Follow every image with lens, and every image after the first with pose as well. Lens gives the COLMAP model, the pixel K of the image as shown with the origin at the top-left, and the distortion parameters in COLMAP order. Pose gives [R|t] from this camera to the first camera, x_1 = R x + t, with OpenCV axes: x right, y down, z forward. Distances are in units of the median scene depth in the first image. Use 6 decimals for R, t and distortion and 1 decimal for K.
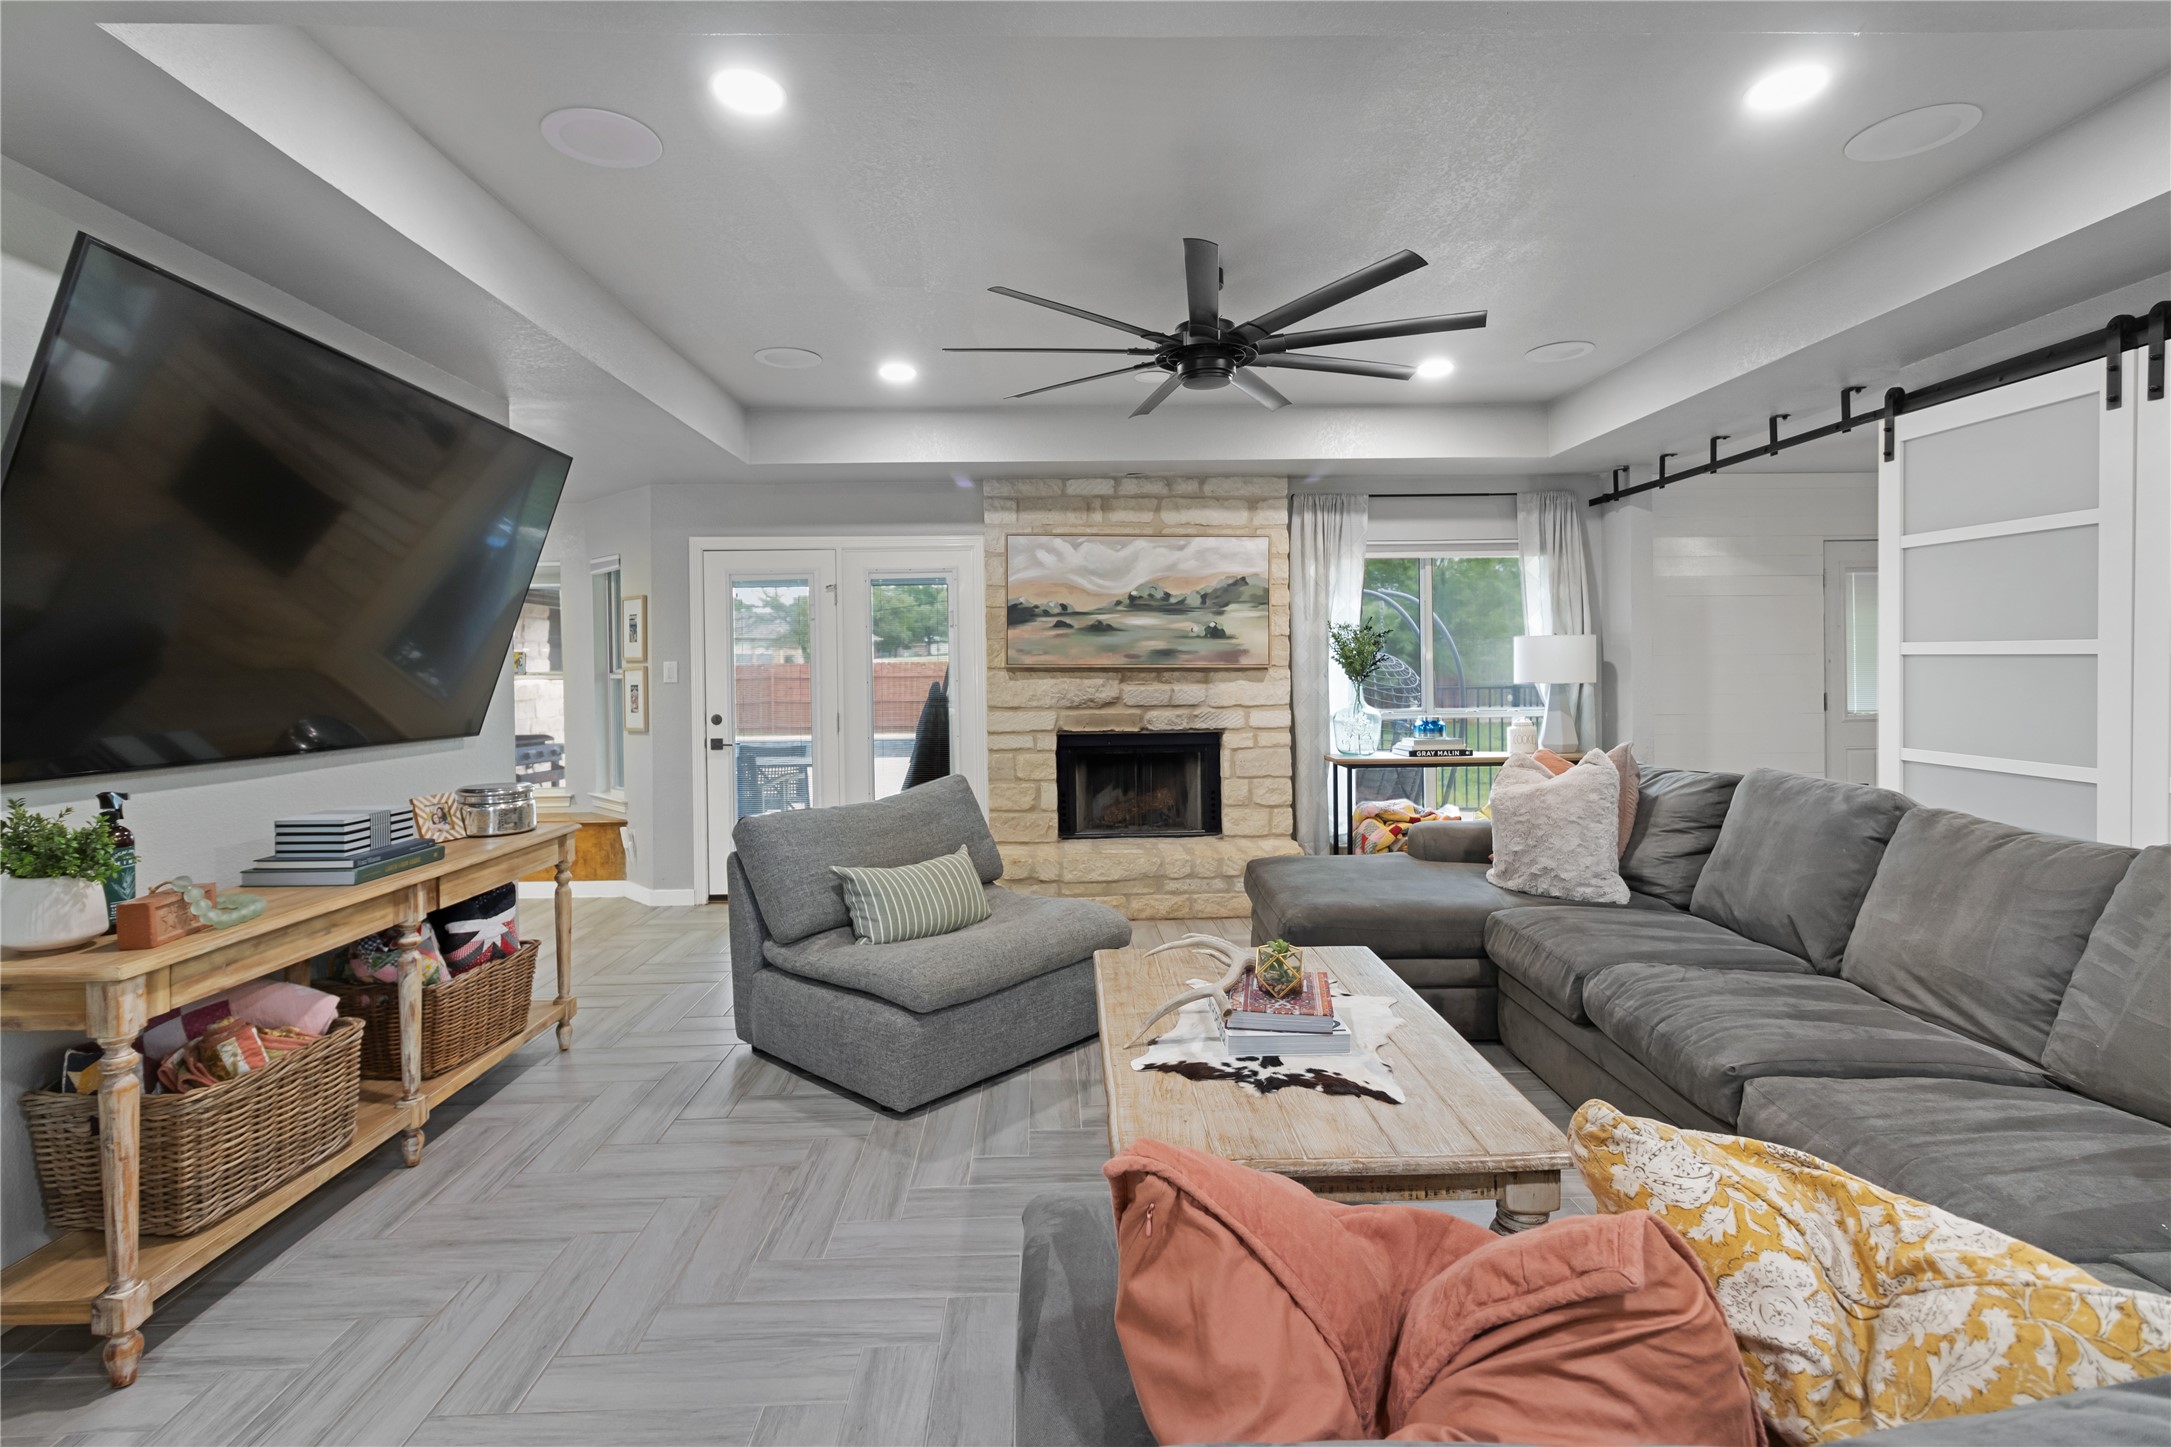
lens RADIAL K [[1014.0, 0, 1078.3], [0, 1014.0, 671.3], [0, 0, 1]] dist [0.001677, -0.000174]
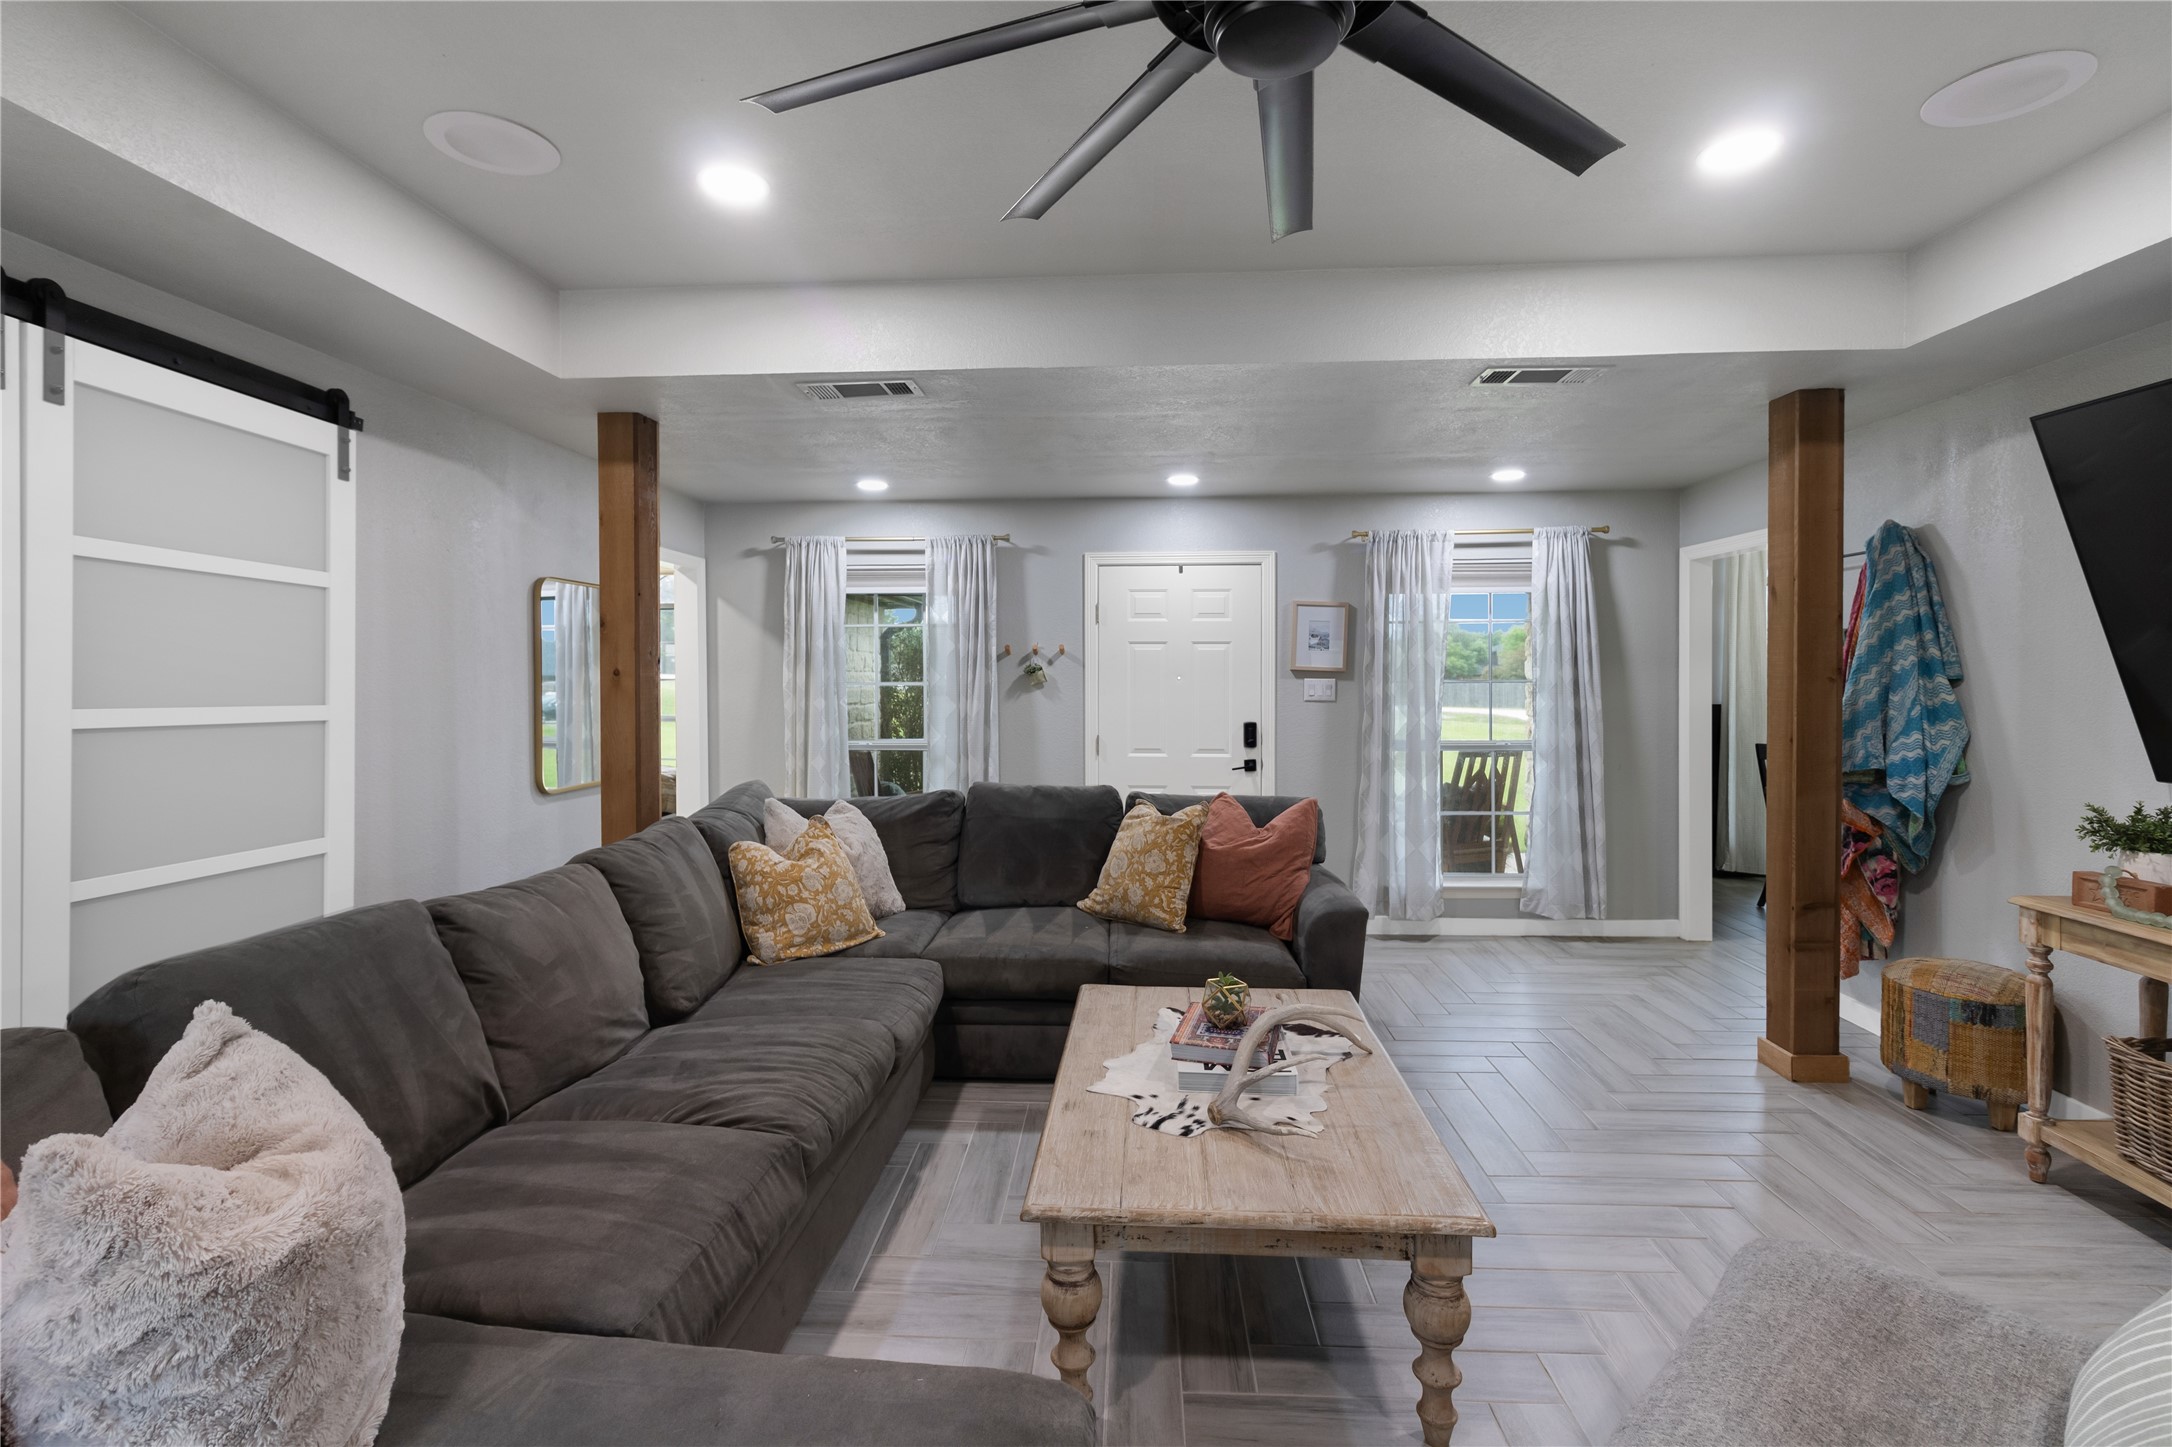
lens RADIAL K [[1007.1, 0, 1077.0], [0, 1007.1, 687.3], [0, 0, 1]] dist [0.000411, -0.000135]
pose [[-0.996059, 0.018216, 0.086804, 0.107486], [0.019741, 0.999665, 0.016742, -0.023496], [-0.086470, 0.018389, -0.996085, 0.852242]]
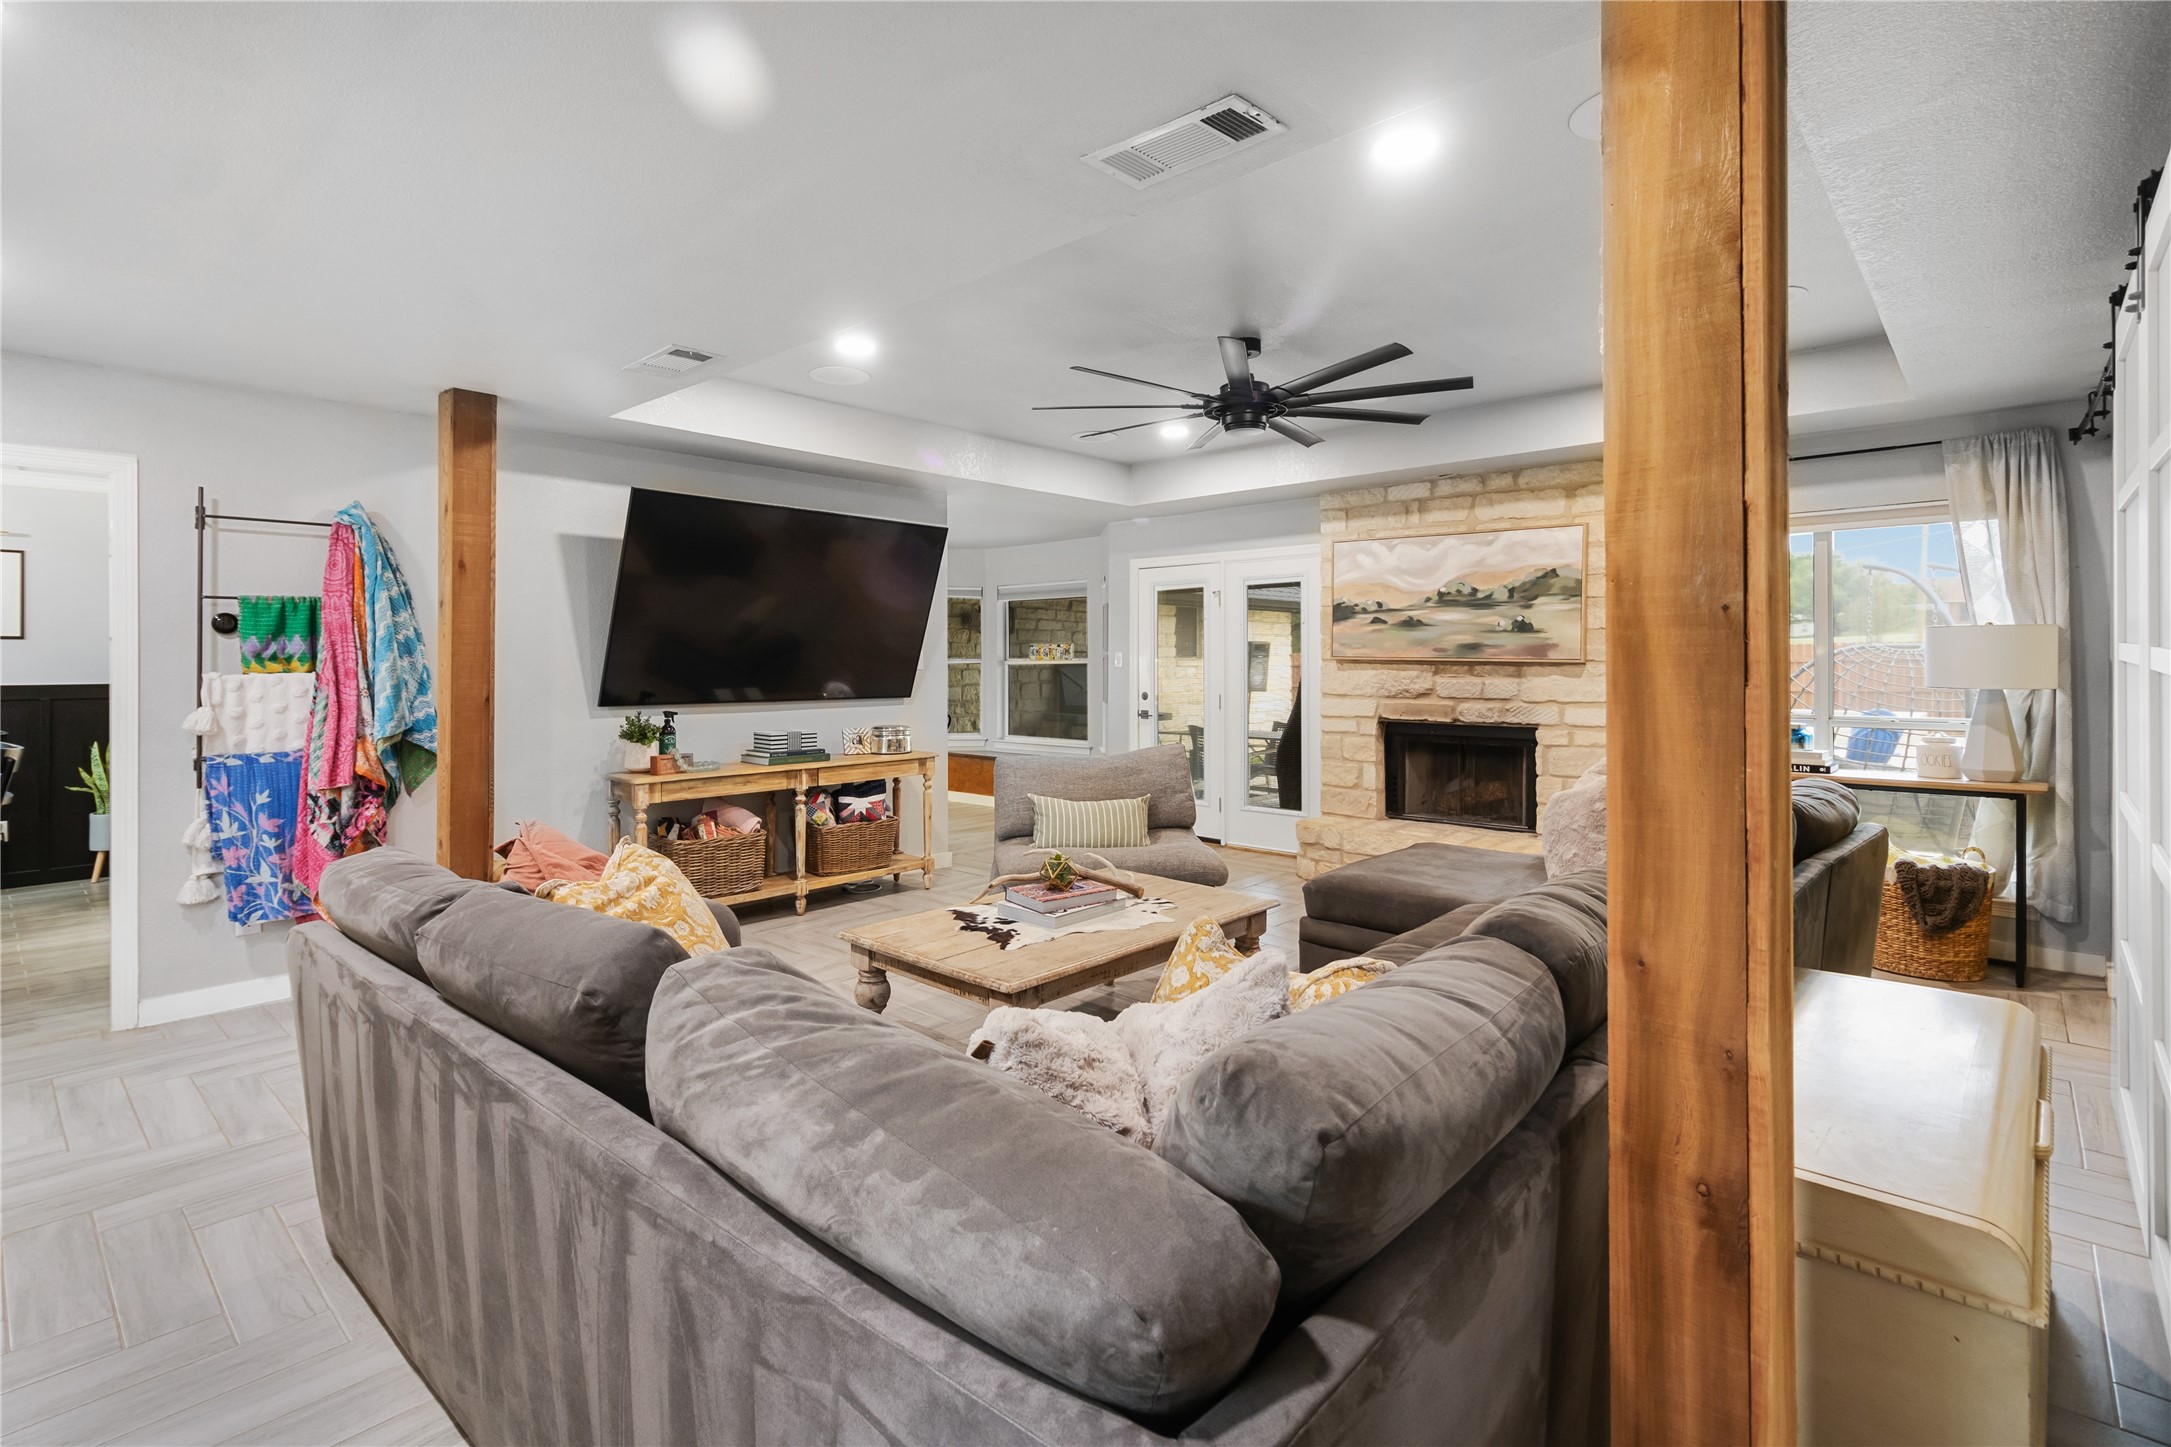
lens RADIAL K [[1013.0, 0, 1071.8], [0, 1013.0, 651.6], [0, 0, 1]] dist [0.002090, 0.000213]
pose [[0.717157, 0.006399, -0.696882, 0.508716], [-0.007901, 0.999968, 0.001051, -0.011182], [0.696867, 0.004752, 0.717185, -0.015495]]
